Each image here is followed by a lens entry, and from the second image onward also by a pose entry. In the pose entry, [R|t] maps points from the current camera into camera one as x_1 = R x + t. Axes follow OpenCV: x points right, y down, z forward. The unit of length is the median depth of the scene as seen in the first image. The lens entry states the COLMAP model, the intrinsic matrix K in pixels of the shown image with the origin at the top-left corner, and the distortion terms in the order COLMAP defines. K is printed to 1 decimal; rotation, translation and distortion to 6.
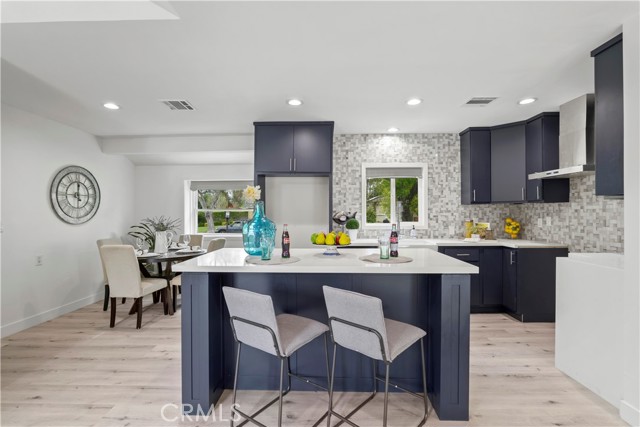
lens RADIAL K [[299.6, 0, 320.7], [0, 299.6, 212.2], [0, 0, 1]] dist [-0.033071, 0.009847]
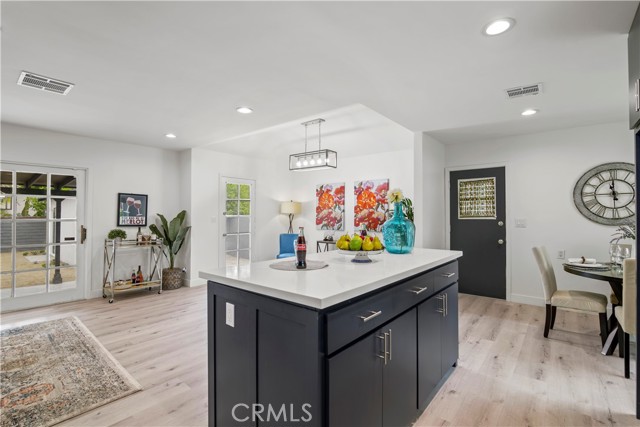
lens RADIAL K [[299.6, 0, 320.7], [0, 299.6, 212.2], [0, 0, 1]] dist [-0.033071, 0.009847]
pose [[-0.628821, -0.006315, -0.777525, 0.442978], [0.002202, 0.999949, -0.009903, 0.006090], [0.777547, -0.007939, -0.628775, 0.826205]]
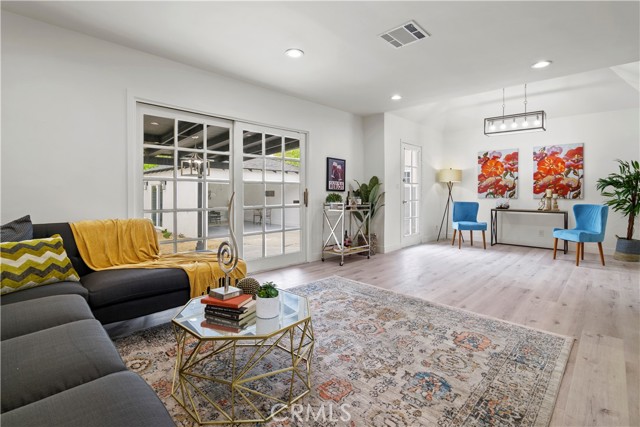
lens RADIAL K [[304.9, 0, 322.4], [0, 304.9, 196.3], [0, 0, 1]] dist [-0.001645, -0.000339]
pose [[-0.683245, 0.007216, -0.730154, 0.928455], [0.001585, 0.999963, 0.008399, 0.060204], [0.730187, 0.004581, -0.683231, 0.284456]]
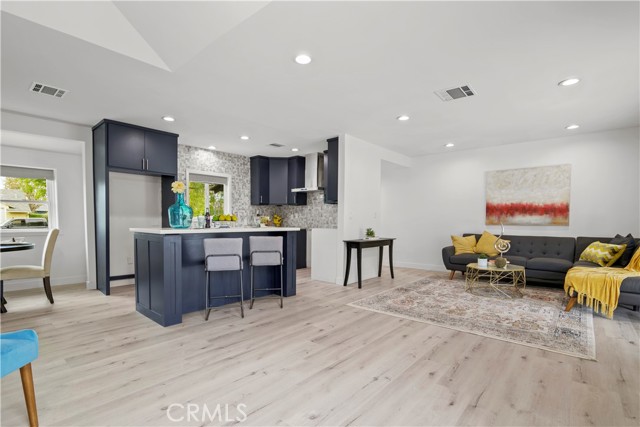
lens RADIAL K [[301.6, 0, 318.7], [0, 301.6, 236.7], [0, 0, 1]] dist [0.001392, 0.000095]
pose [[0.646479, -0.035962, 0.762084, -0.529287], [-0.006829, 0.998576, 0.052915, 0.057080], [-0.762901, -0.039413, 0.645313, -0.290503]]
